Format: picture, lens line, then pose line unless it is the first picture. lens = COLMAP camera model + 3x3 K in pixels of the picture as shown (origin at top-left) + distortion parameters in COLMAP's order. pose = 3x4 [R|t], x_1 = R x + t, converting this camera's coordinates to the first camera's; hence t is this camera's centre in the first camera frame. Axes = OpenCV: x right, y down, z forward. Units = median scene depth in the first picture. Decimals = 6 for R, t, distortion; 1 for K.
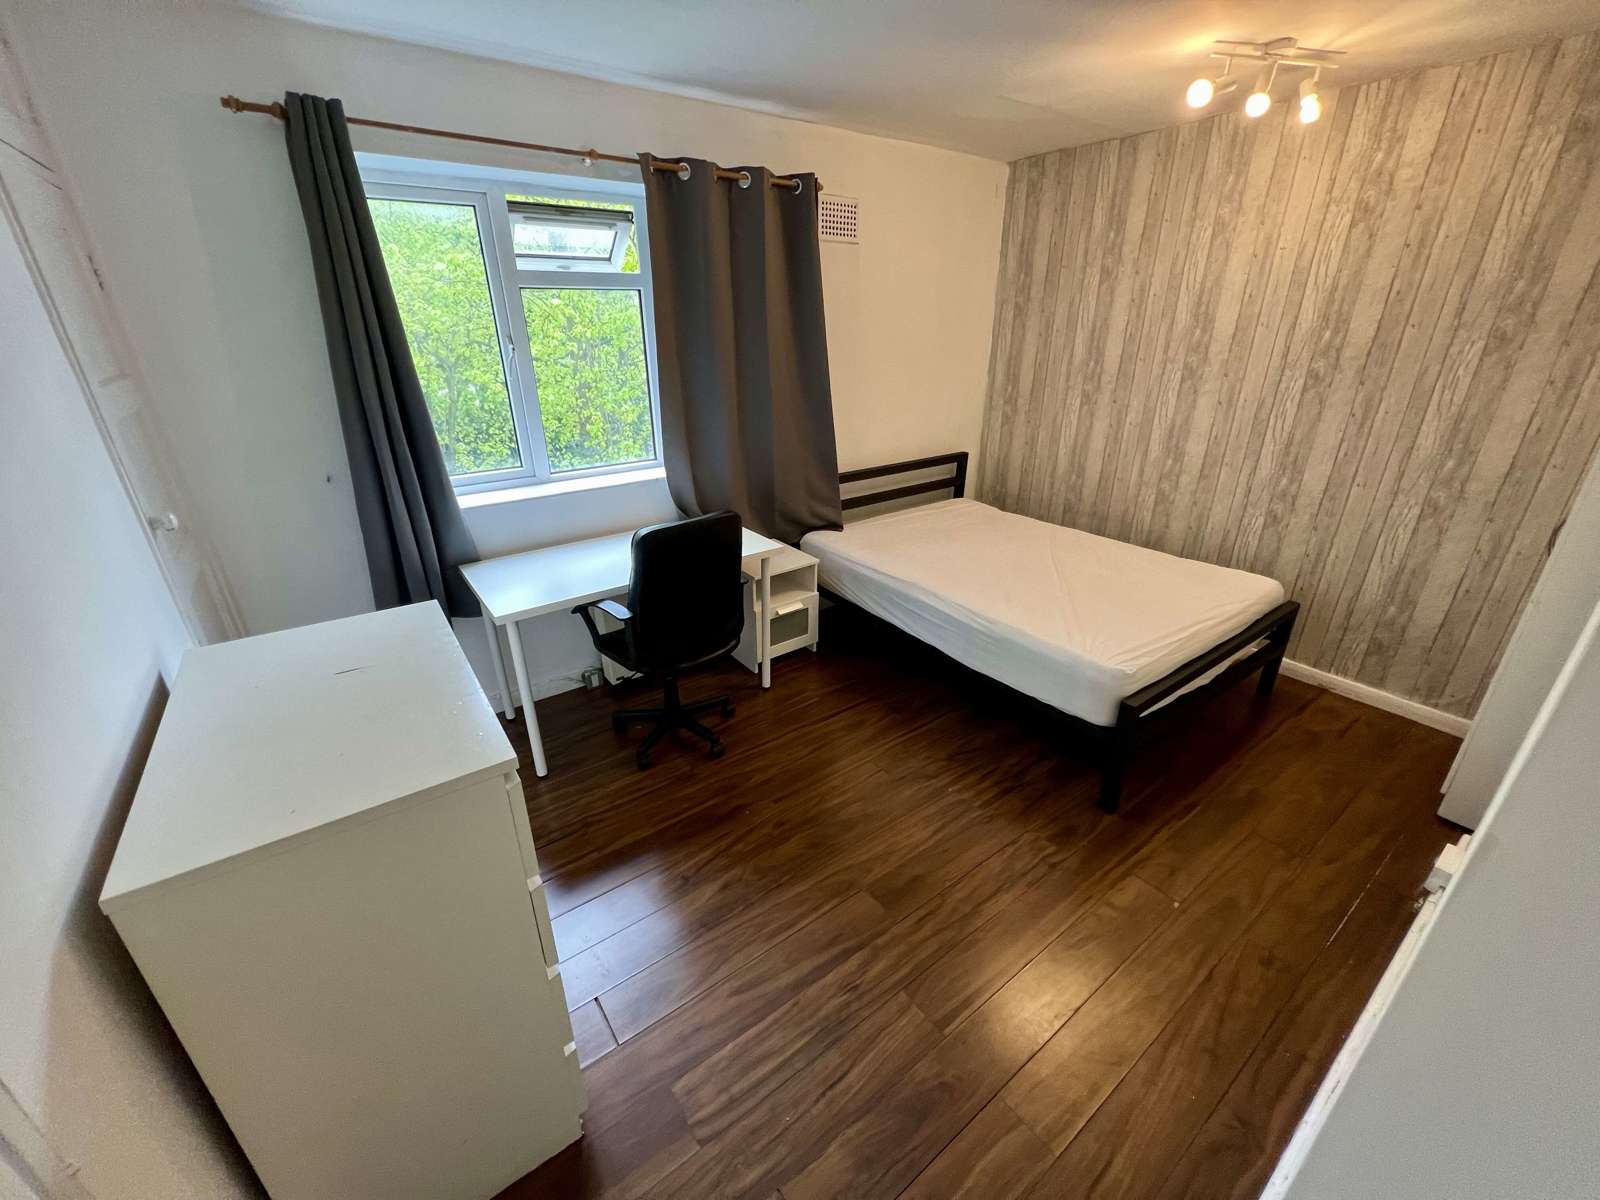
lens RADIAL K [[644.2, 0, 801.1], [0, 644.2, 597.0], [0, 0, 1]] dist [0.003405, 0.000592]
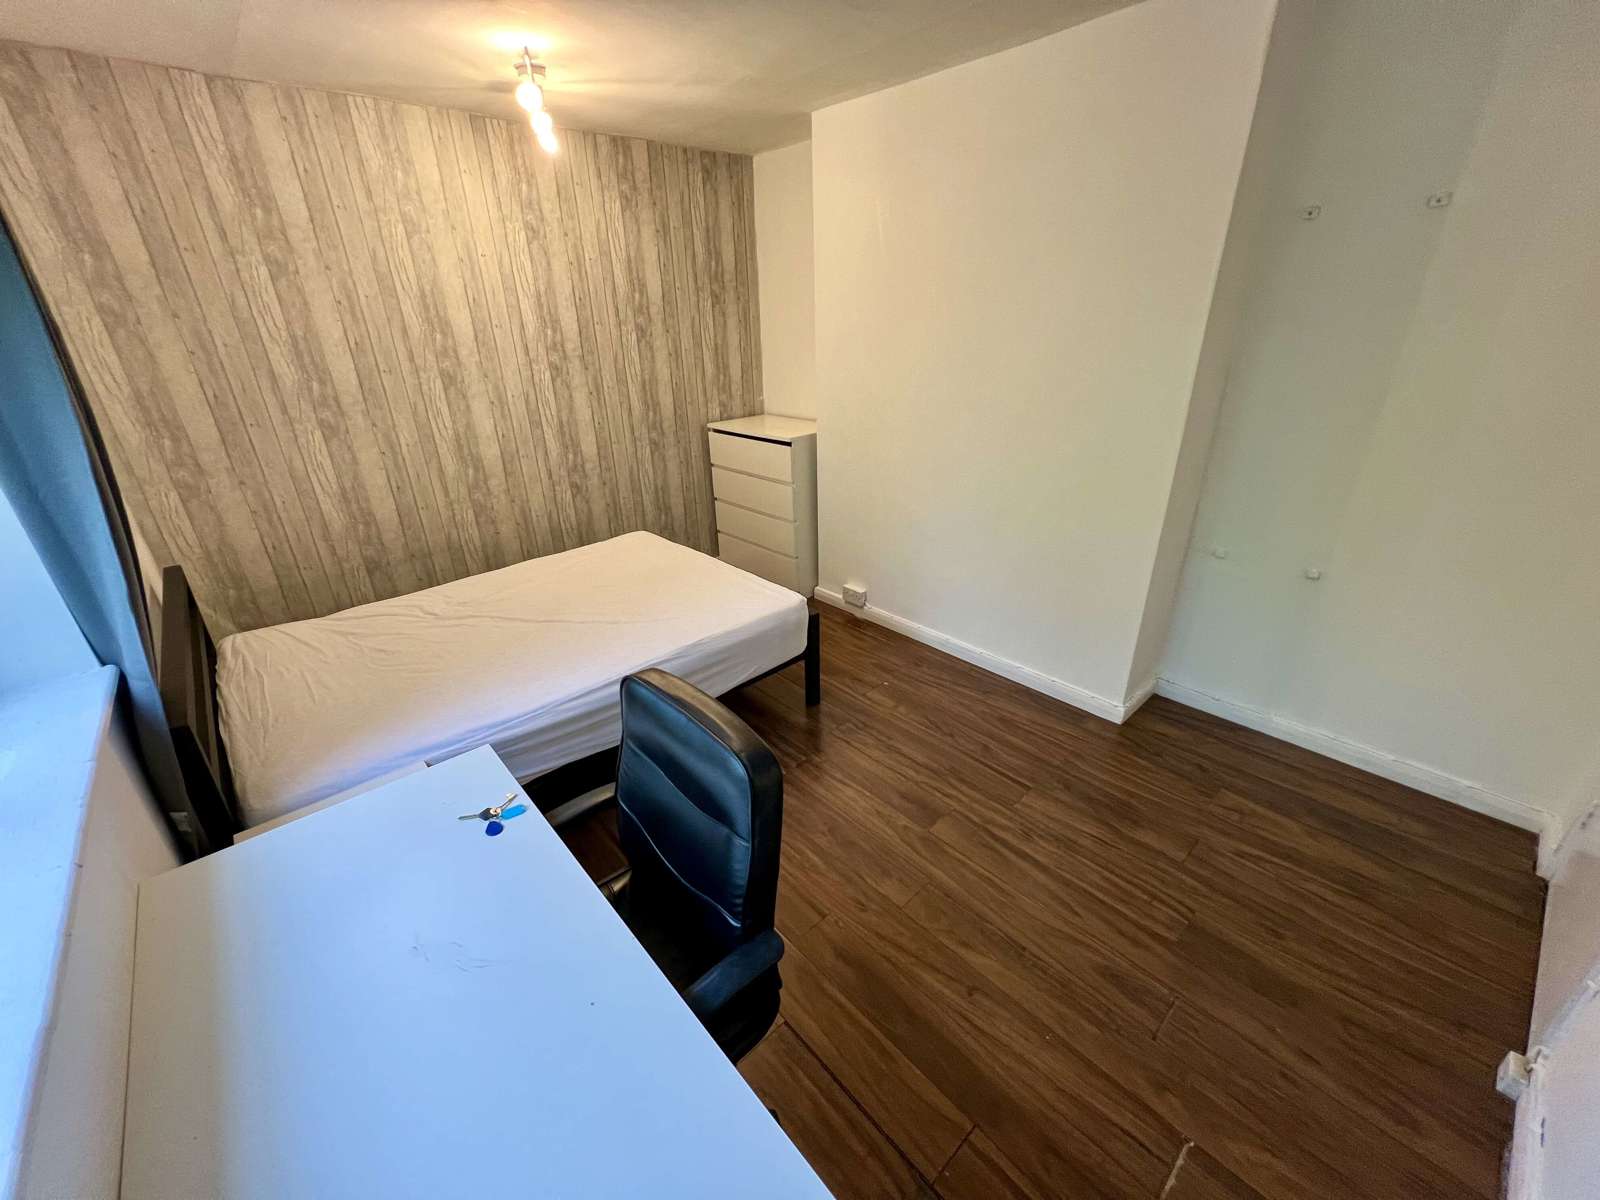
lens RADIAL K [[644.2, 0, 799.1], [0, 644.2, 599.3], [0, 0, 1]] dist [0.003405, 0.000592]
pose [[-0.100423, -0.401638, 0.910276, -0.467441], [0.417979, 0.813220, 0.404927, -0.260967], [-0.902889, 0.421140, 0.086211, 0.606284]]
